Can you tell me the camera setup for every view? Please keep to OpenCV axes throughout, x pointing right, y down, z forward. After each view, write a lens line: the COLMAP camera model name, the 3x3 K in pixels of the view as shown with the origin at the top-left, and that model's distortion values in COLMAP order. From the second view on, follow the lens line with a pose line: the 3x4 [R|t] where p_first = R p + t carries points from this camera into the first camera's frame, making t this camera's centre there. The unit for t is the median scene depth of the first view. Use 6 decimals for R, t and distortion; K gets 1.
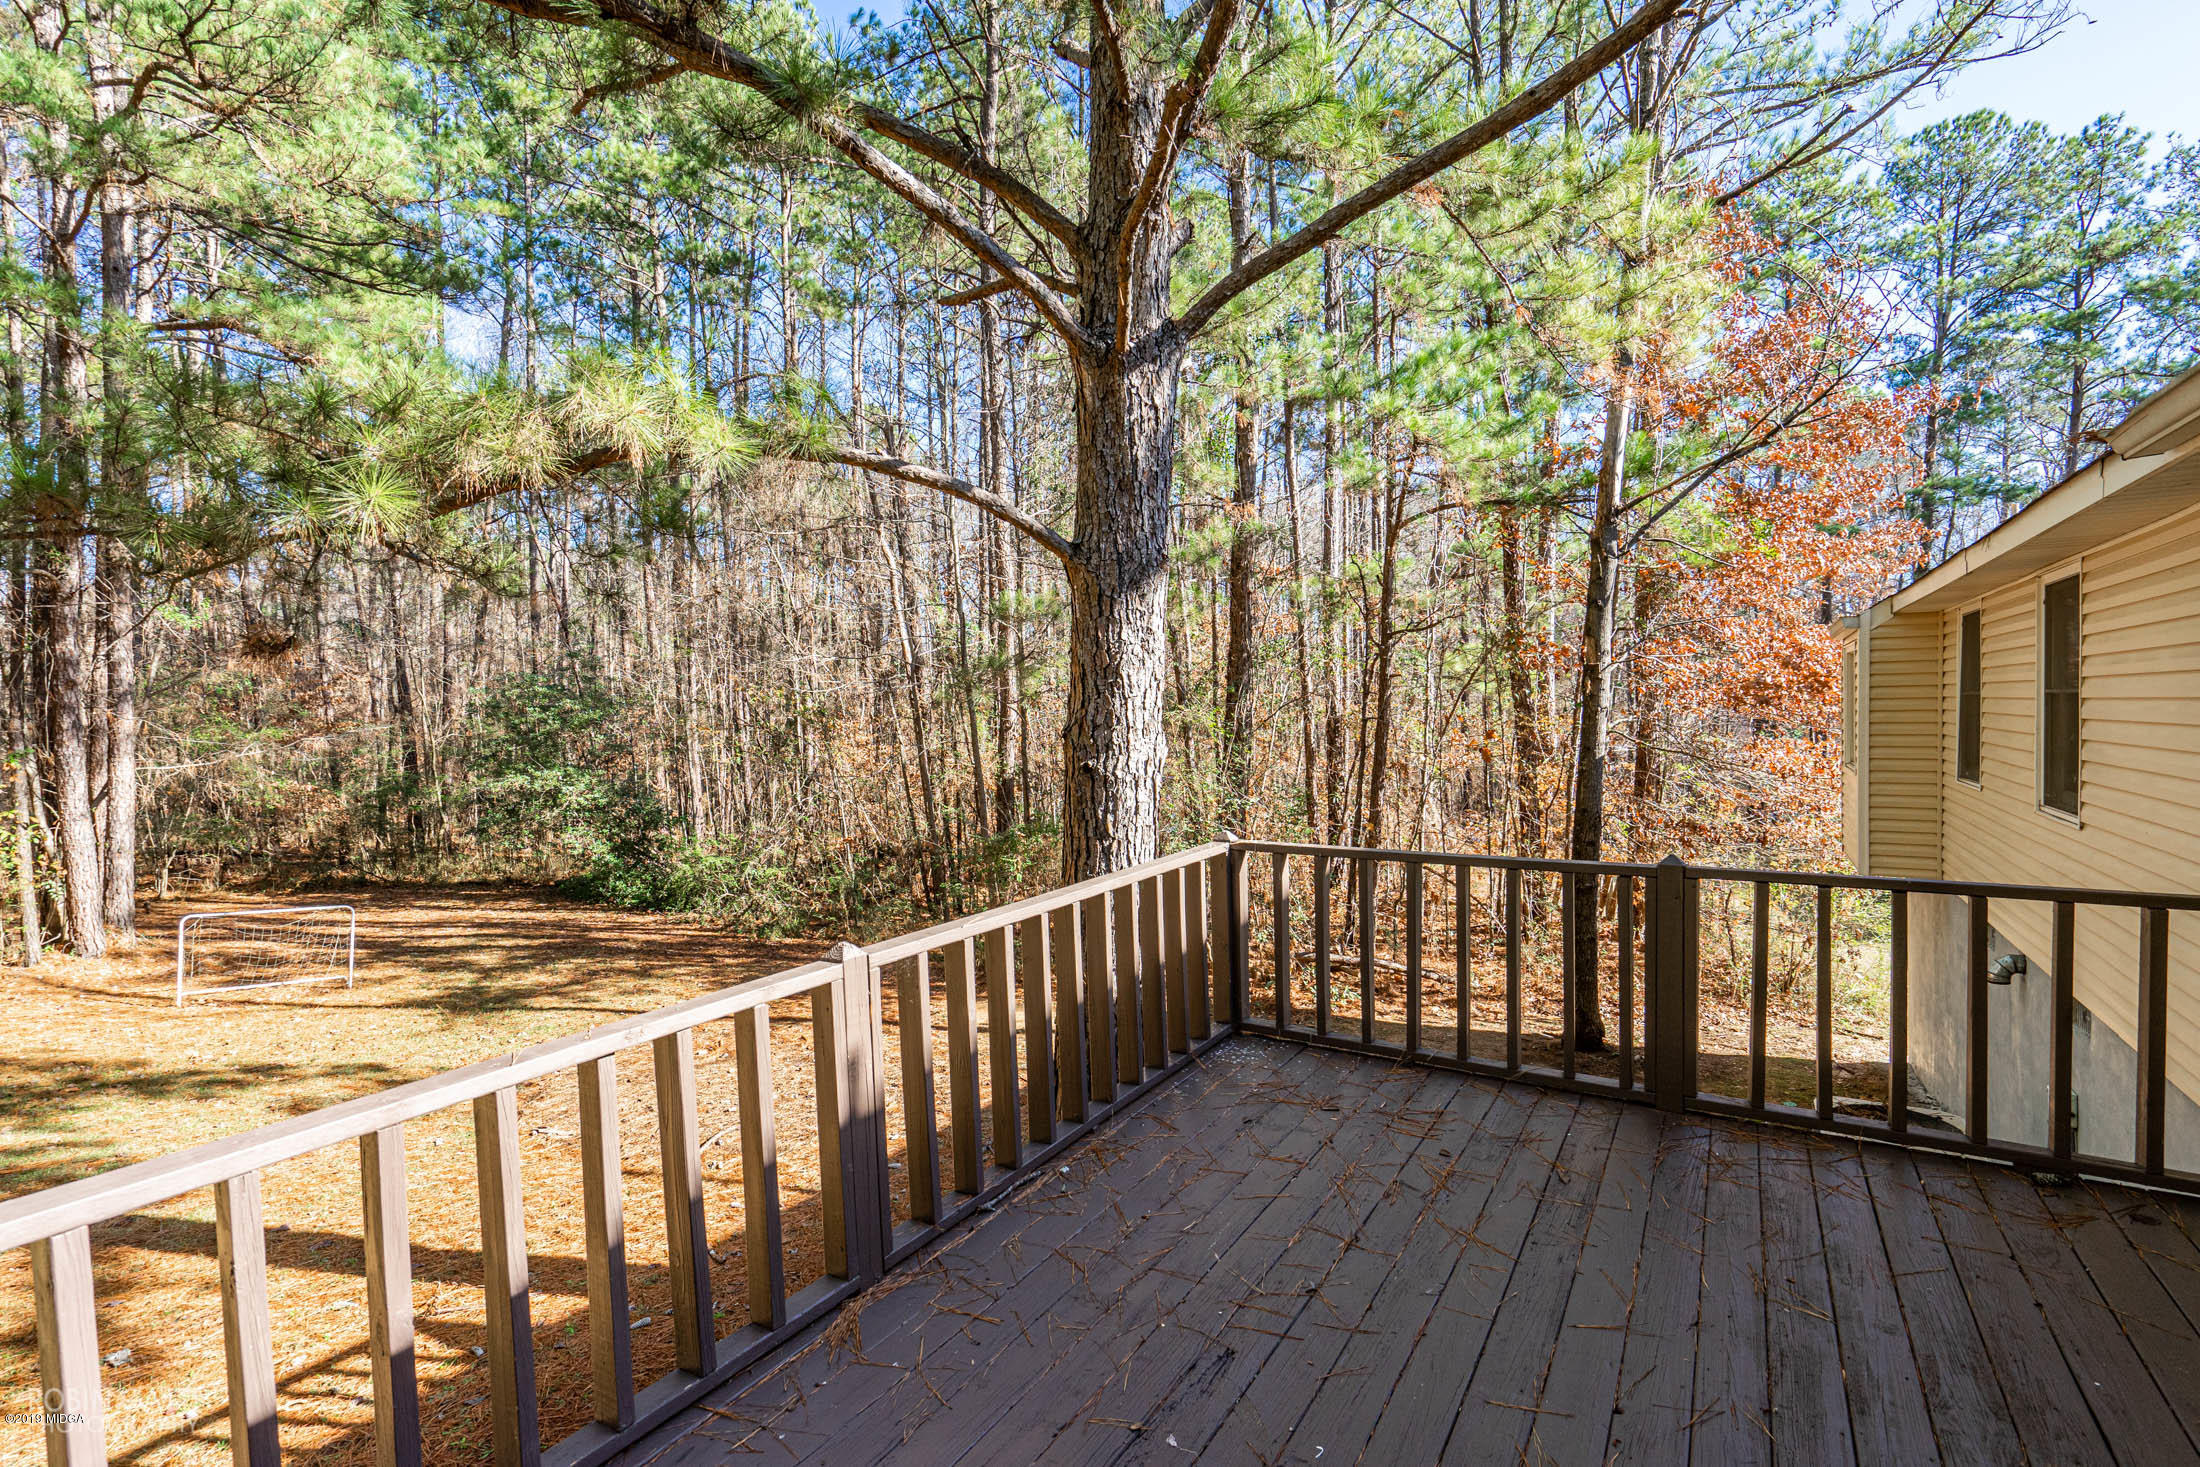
lens RADIAL K [[1038.3, 0, 1084.8], [0, 1038.3, 737.0], [0, 0, 1]] dist [-0.000235, 0.000970]
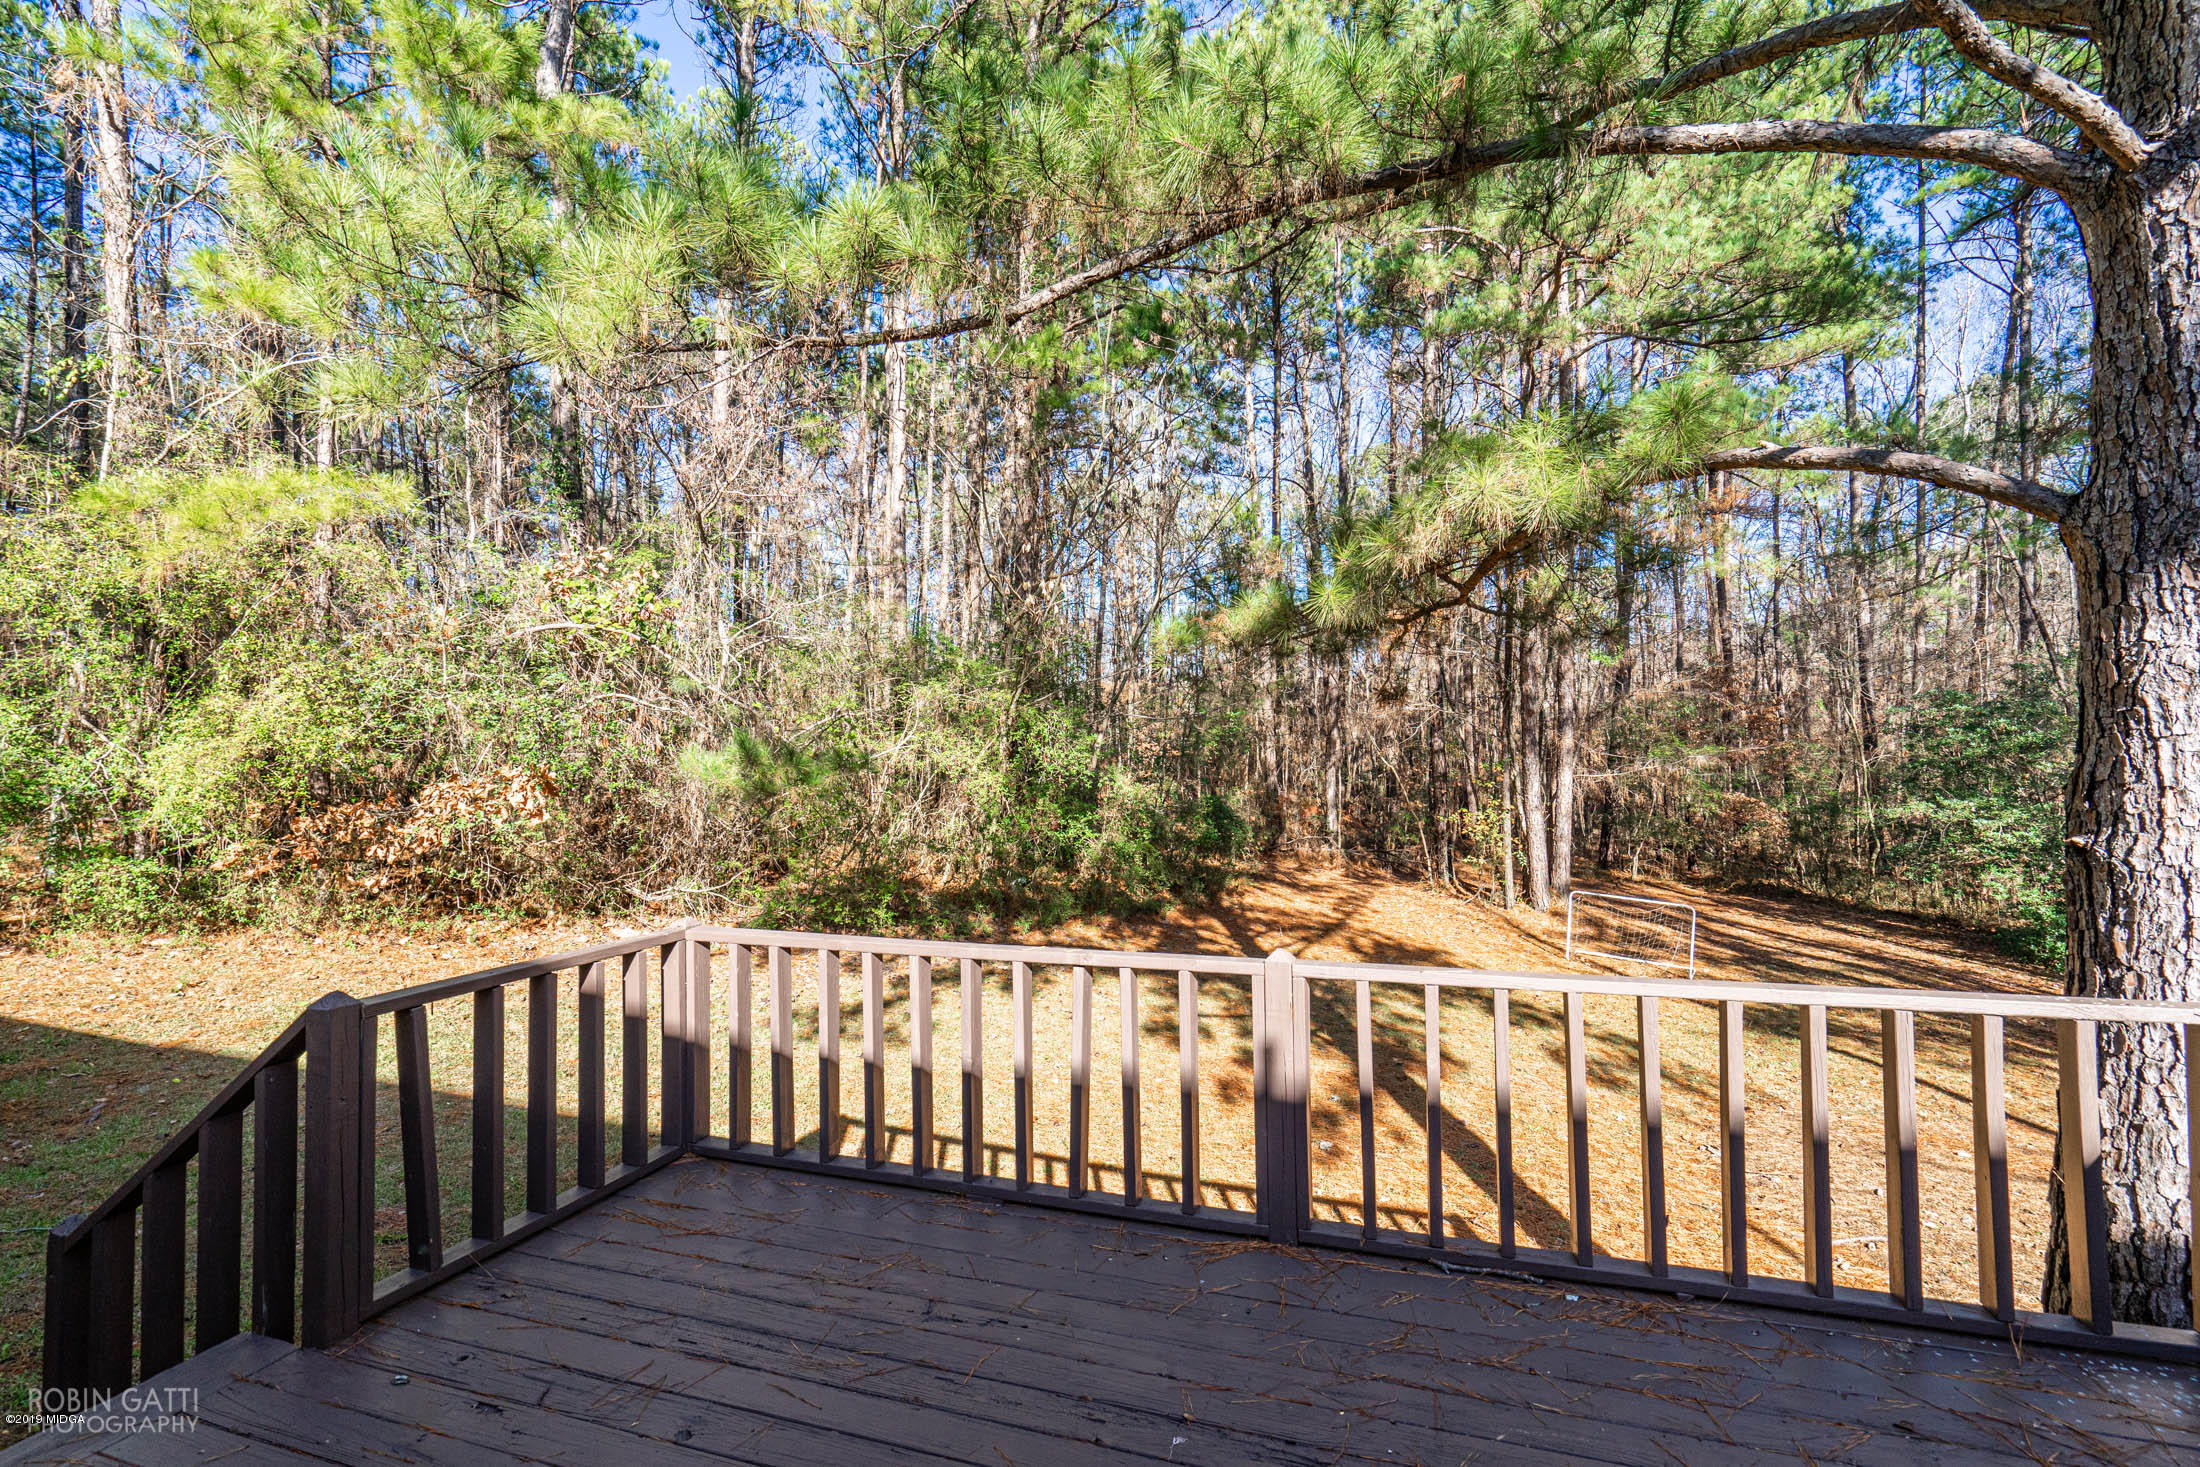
lens RADIAL K [[983.9, 0, 1100.0], [0, 983.9, 733.5], [0, 0, 1]] dist [0.026123, -0.000059]
pose [[0.258979, 0.005649, -0.965866, 0.129028], [-0.022953, 0.999736, -0.000307, -0.007529], [0.965610, 0.022249, 0.259041, 0.076619]]
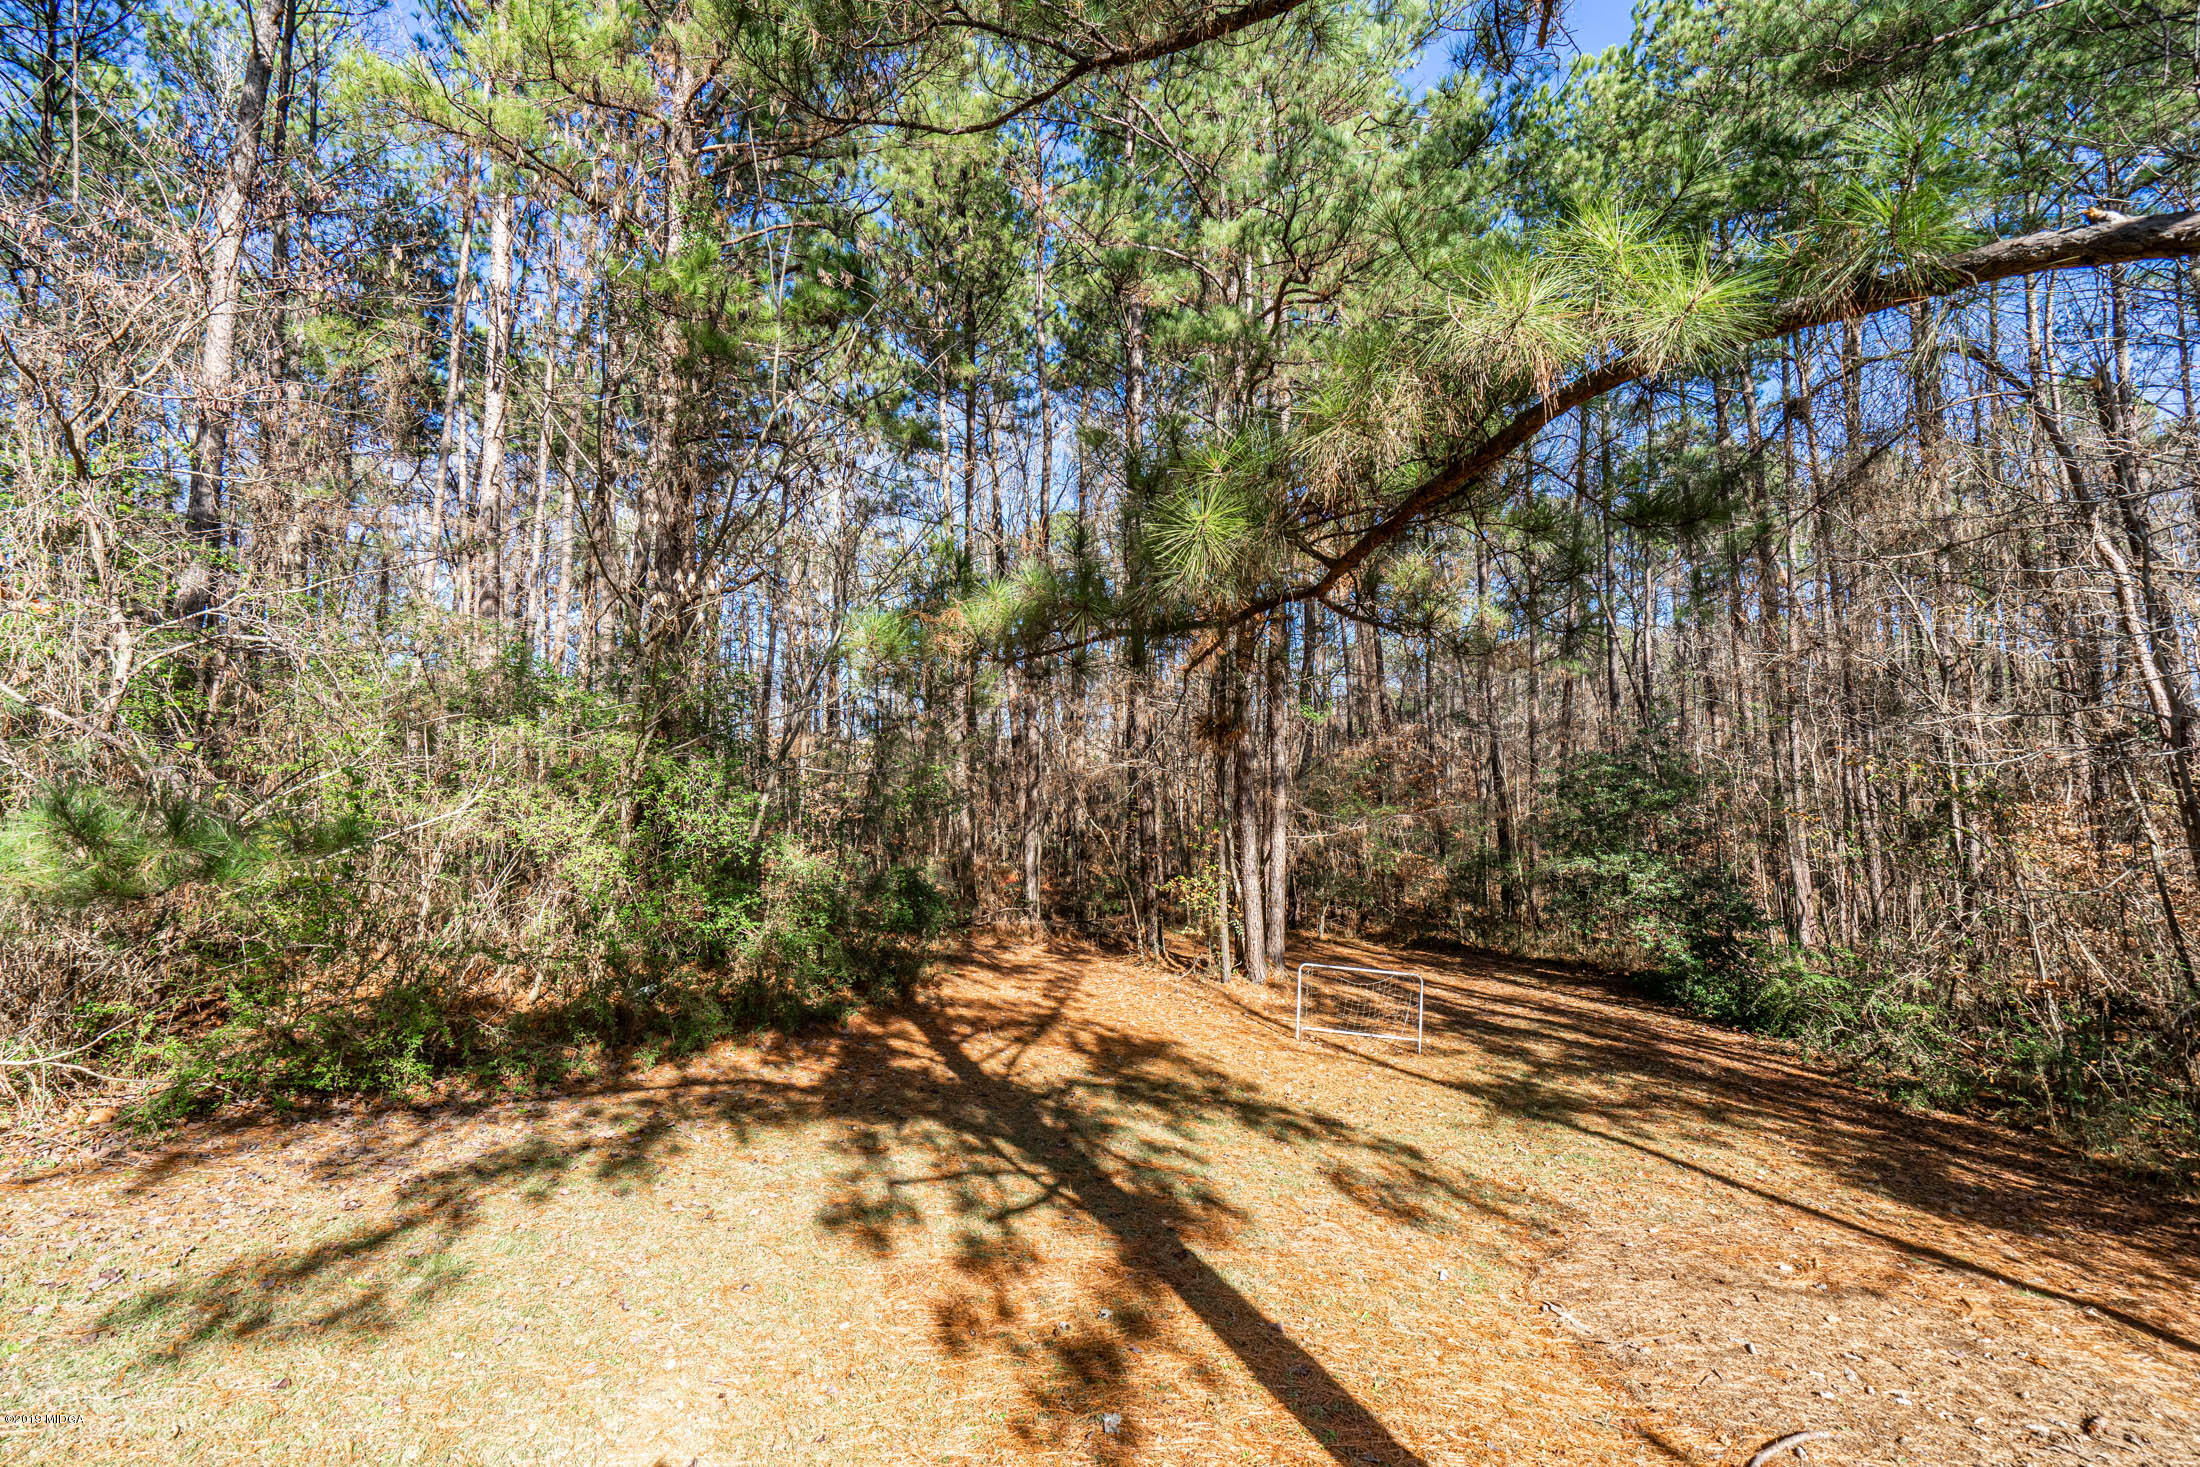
lens RADIAL K [[989.4, 0, 1097.4], [0, 989.4, 737.5], [0, 0, 1]] dist [-0.004022, 0.000786]
pose [[0.550678, -0.044167, -0.833549, -0.026221], [-0.020565, 0.997578, -0.066445, -0.004886], [0.834465, 0.053732, 0.548436, 0.121280]]
